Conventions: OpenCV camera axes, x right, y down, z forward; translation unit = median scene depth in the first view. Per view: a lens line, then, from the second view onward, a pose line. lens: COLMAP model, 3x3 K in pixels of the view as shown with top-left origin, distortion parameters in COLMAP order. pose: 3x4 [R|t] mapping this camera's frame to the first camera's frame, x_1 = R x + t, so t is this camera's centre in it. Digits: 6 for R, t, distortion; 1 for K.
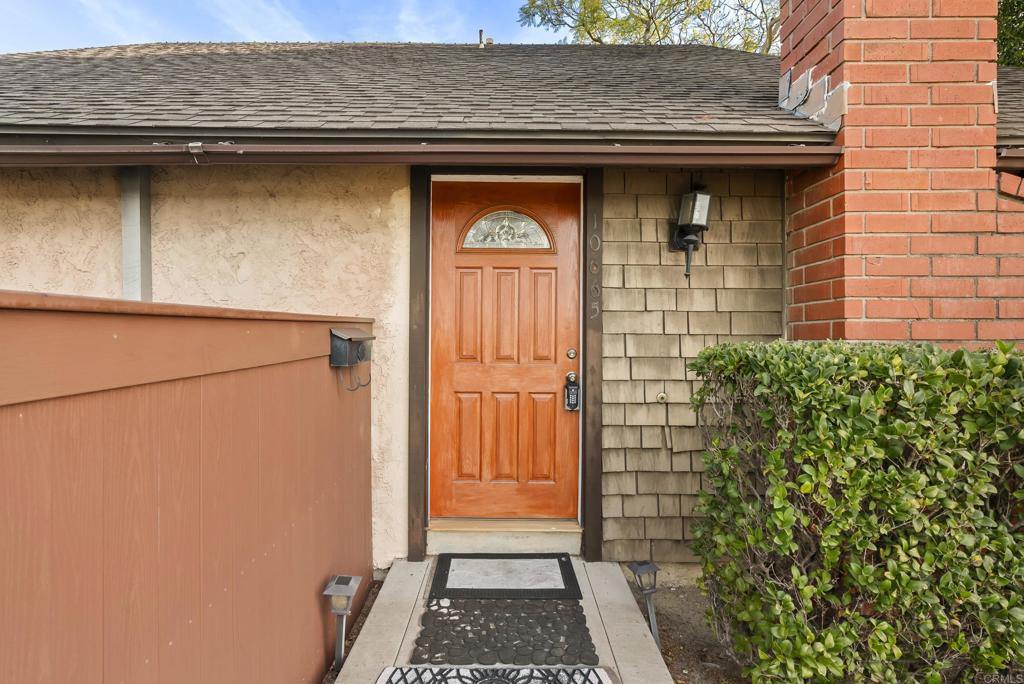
lens RADIAL K [[461.8, 0, 488.6], [0, 461.8, 363.2], [0, 0, 1]] dist [-0.002551, -0.000566]
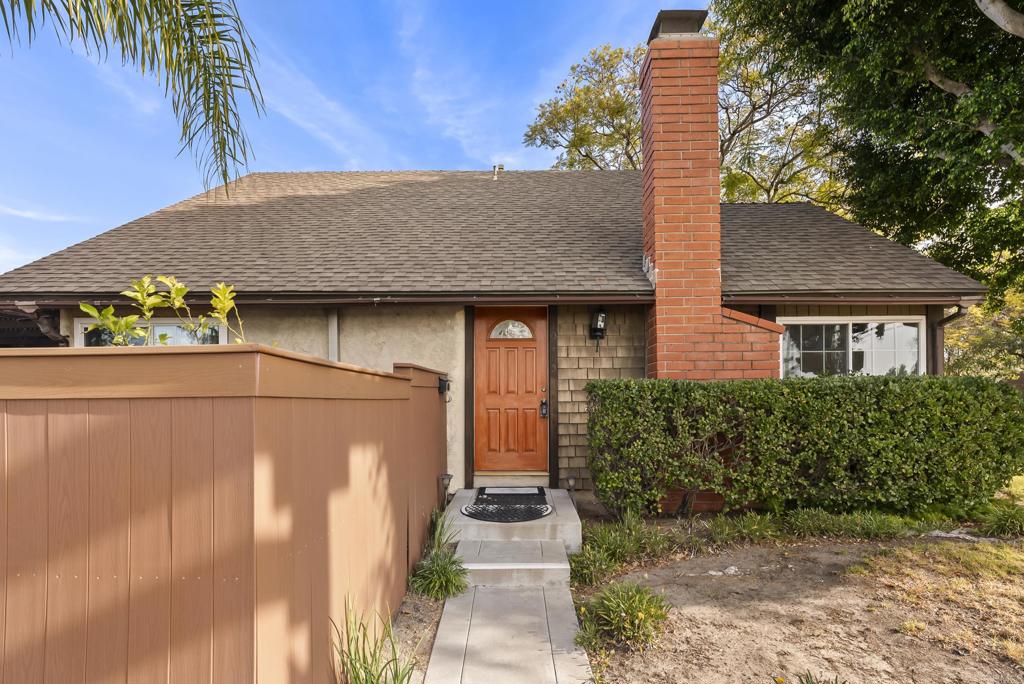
lens RADIAL K [[461.8, 0, 493.8], [0, 461.8, 391.7], [0, 0, 1]] dist [-0.002551, -0.000566]
pose [[0.999826, -0.008462, -0.016612, -0.006354], [0.007268, 0.997473, -0.070680, 0.134583], [0.017168, 0.070547, 0.997361, -1.060036]]
